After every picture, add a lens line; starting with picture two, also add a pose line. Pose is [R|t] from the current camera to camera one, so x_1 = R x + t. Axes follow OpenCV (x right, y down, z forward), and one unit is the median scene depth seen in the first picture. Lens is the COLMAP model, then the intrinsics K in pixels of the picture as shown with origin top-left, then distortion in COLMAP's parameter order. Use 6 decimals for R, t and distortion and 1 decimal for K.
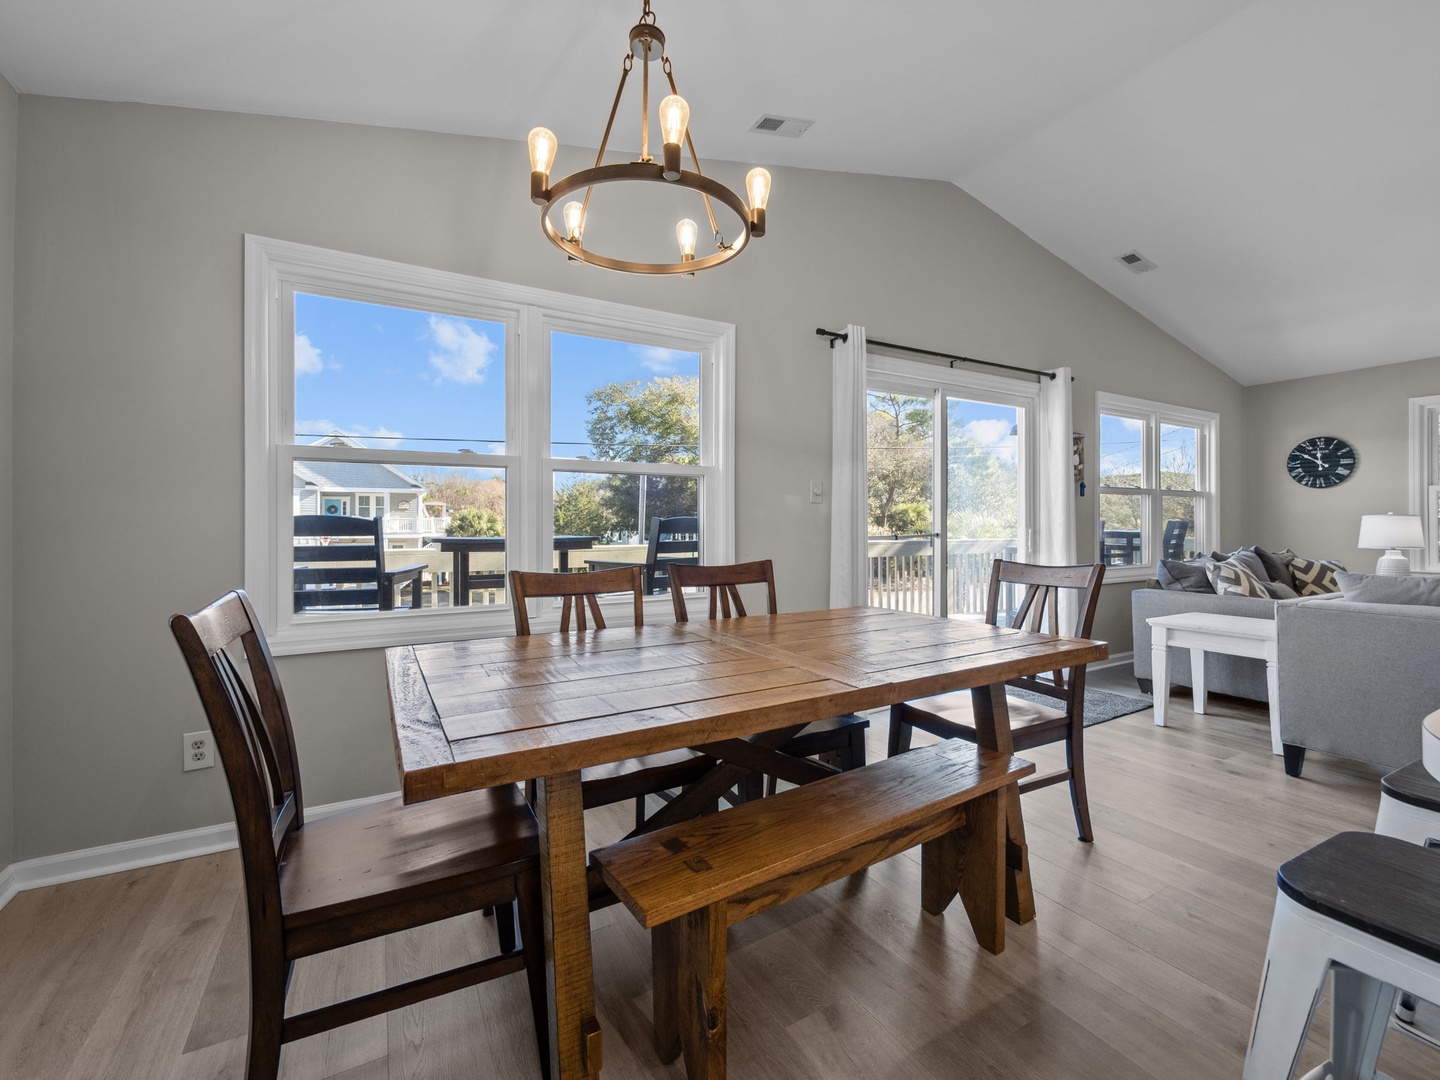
lens RADIAL K [[617.4, 0, 720.9], [0, 617.4, 523.0], [0, 0, 1]] dist [-0.003071, 0.000114]
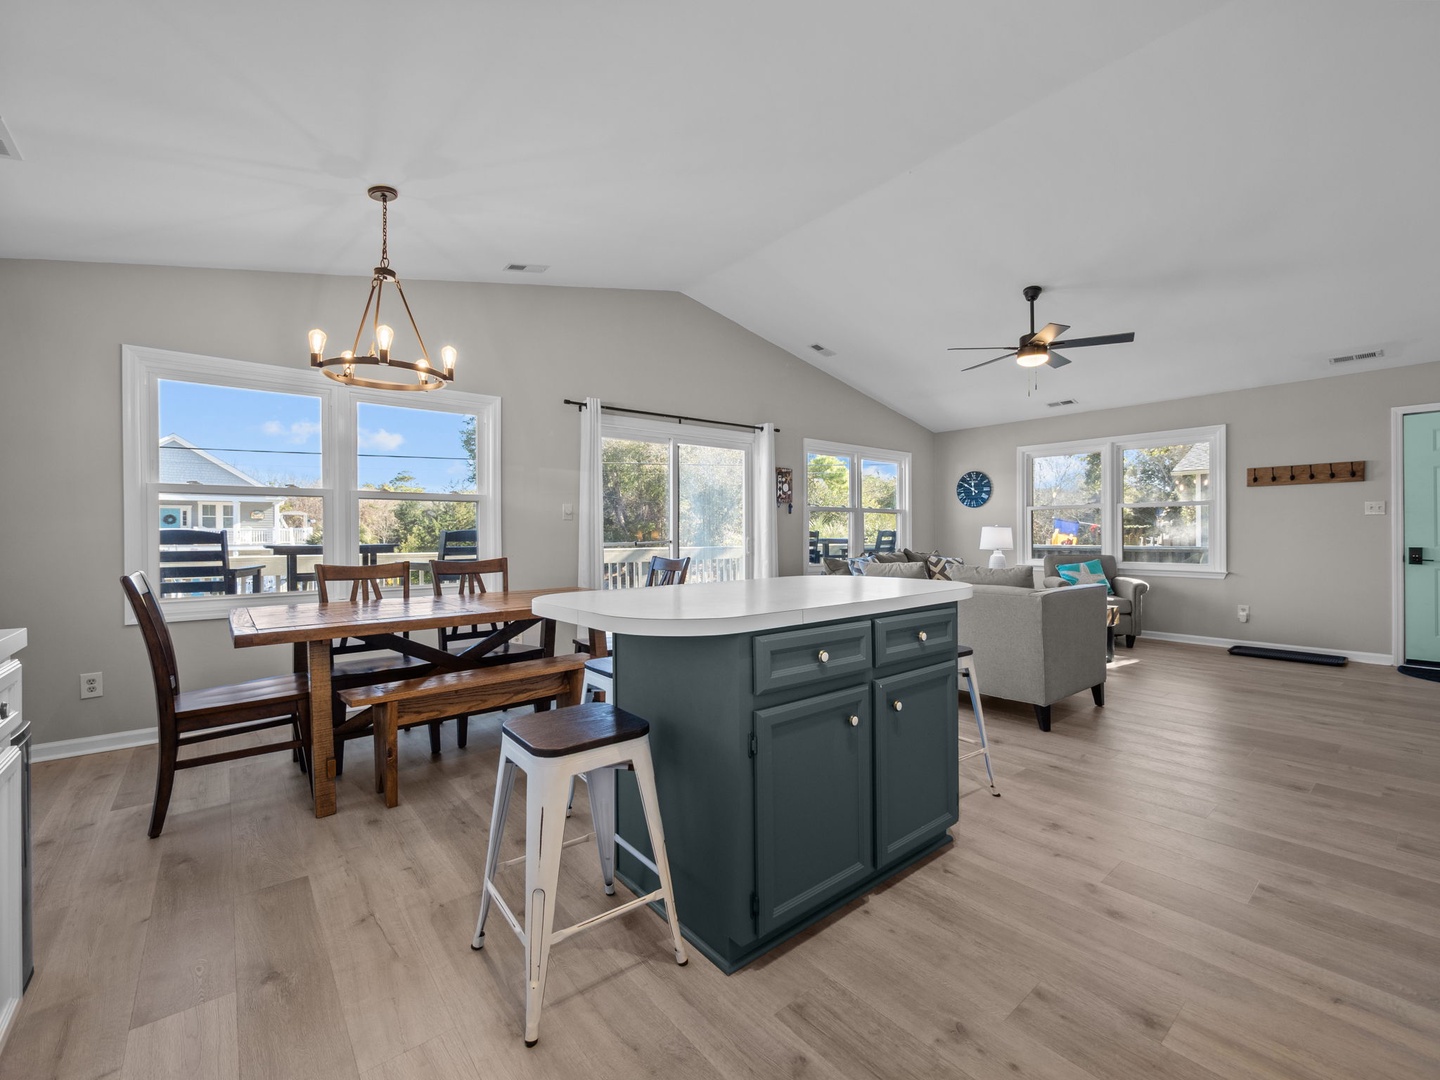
lens RADIAL K [[612.0, 0, 724.3], [0, 612.0, 536.4], [0, 0, 1]] dist [-0.001756, 0.000160]
pose [[0.984497, -0.004483, 0.175344, 0.279126], [0.003389, 0.999973, 0.006535, -0.002184], [-0.175369, -0.005839, 0.984486, -0.494311]]
